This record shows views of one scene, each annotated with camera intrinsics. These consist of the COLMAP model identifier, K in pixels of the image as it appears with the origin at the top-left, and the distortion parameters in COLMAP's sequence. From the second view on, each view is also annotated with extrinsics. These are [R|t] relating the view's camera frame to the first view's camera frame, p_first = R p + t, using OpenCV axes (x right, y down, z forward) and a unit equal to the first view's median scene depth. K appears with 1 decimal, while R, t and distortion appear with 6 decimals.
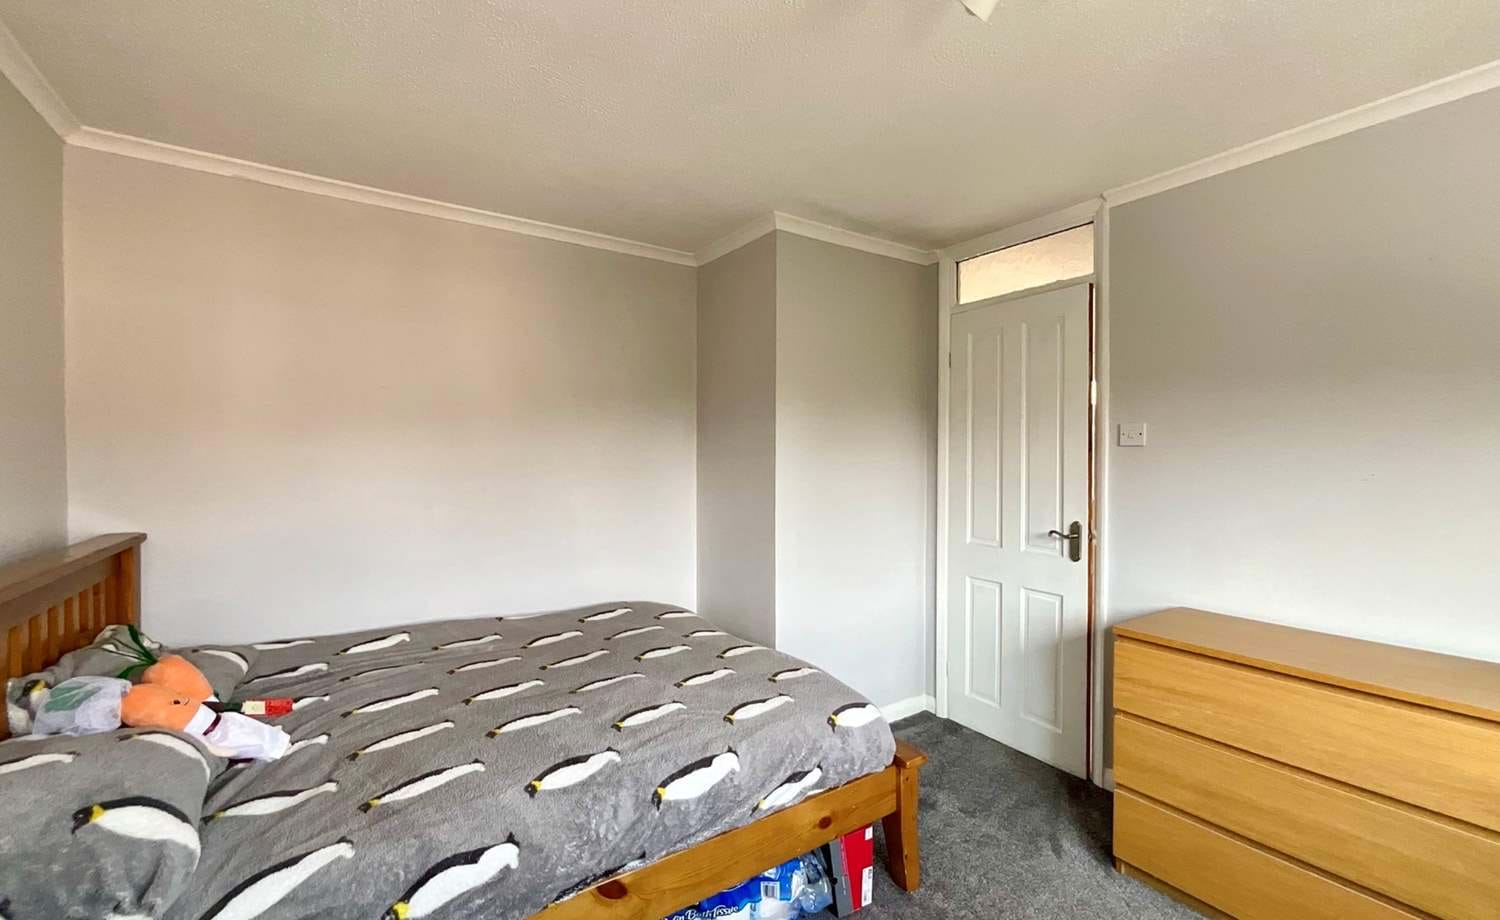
lens RADIAL K [[618.0, 0, 757.2], [0, 618.0, 463.0], [0, 0, 1]] dist [-0.002154, 0.000373]
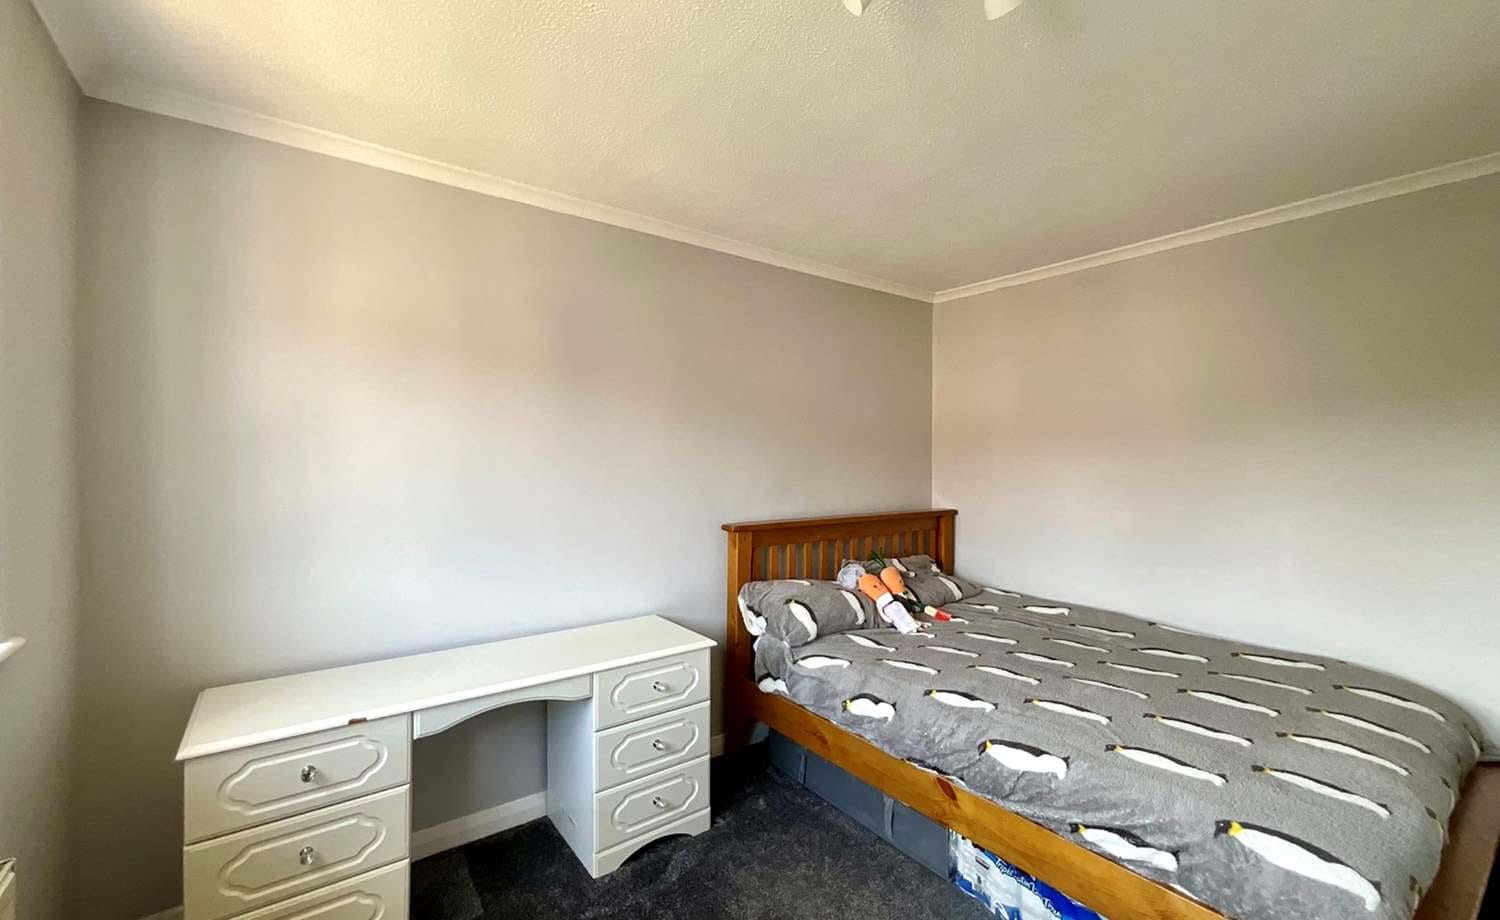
lens RADIAL K [[618.0, 0, 757.2], [0, 618.0, 463.0], [0, 0, 1]] dist [-0.002154, 0.000373]
pose [[0.056211, 0.003635, -0.998412, 0.812350], [-0.019273, 0.999811, 0.002555, -0.015605], [0.998233, 0.019099, 0.056270, 0.363936]]
